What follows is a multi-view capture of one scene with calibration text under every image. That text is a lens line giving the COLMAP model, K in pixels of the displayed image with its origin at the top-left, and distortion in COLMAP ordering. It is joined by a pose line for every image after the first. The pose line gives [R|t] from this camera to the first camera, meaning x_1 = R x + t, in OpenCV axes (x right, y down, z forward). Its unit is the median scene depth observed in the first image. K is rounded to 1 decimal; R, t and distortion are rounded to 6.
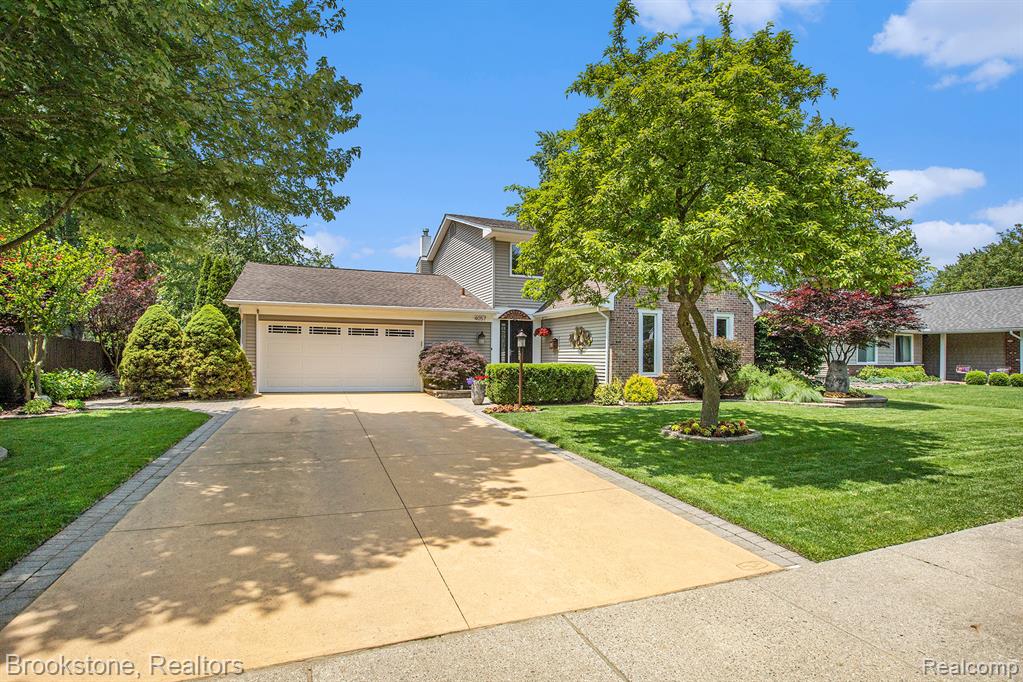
lens RADIAL K [[519.0, 0, 516.0], [0, 519.0, 342.5], [0, 0, 1]] dist [-0.019543, -0.000222]
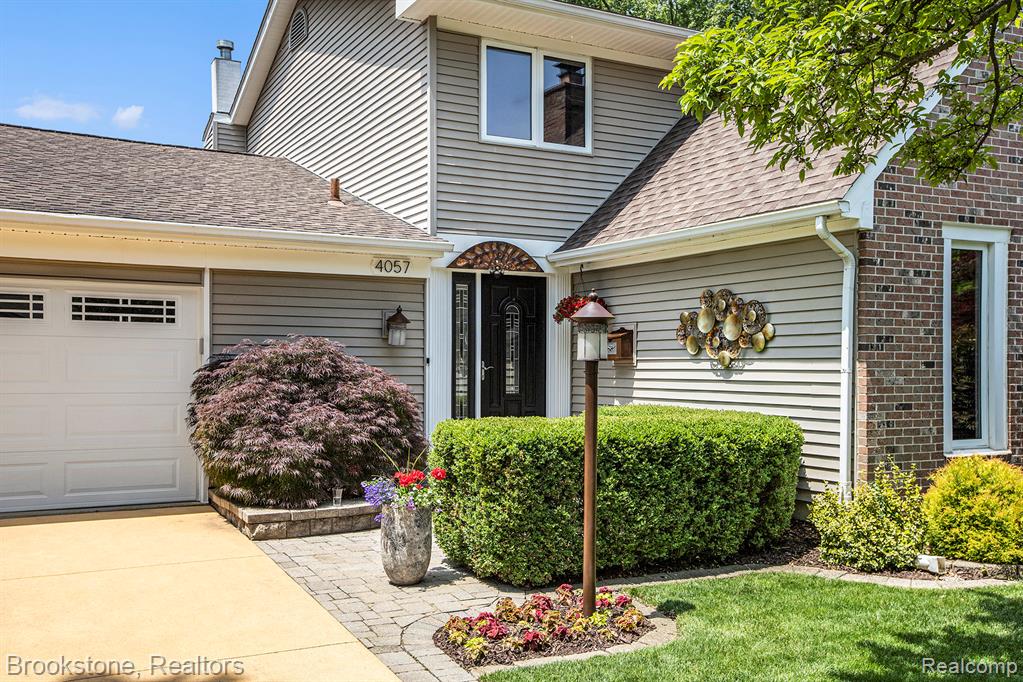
lens RADIAL K [[981.6, 0, 506.6], [0, 981.6, 348.2], [0, 0, 1]] dist [0.093843, 0.000000]
pose [[0.996506, -0.004221, 0.083411, -0.053435], [0.003486, 0.999954, 0.008959, -0.001490], [-0.083445, -0.008637, 0.996475, 0.419617]]
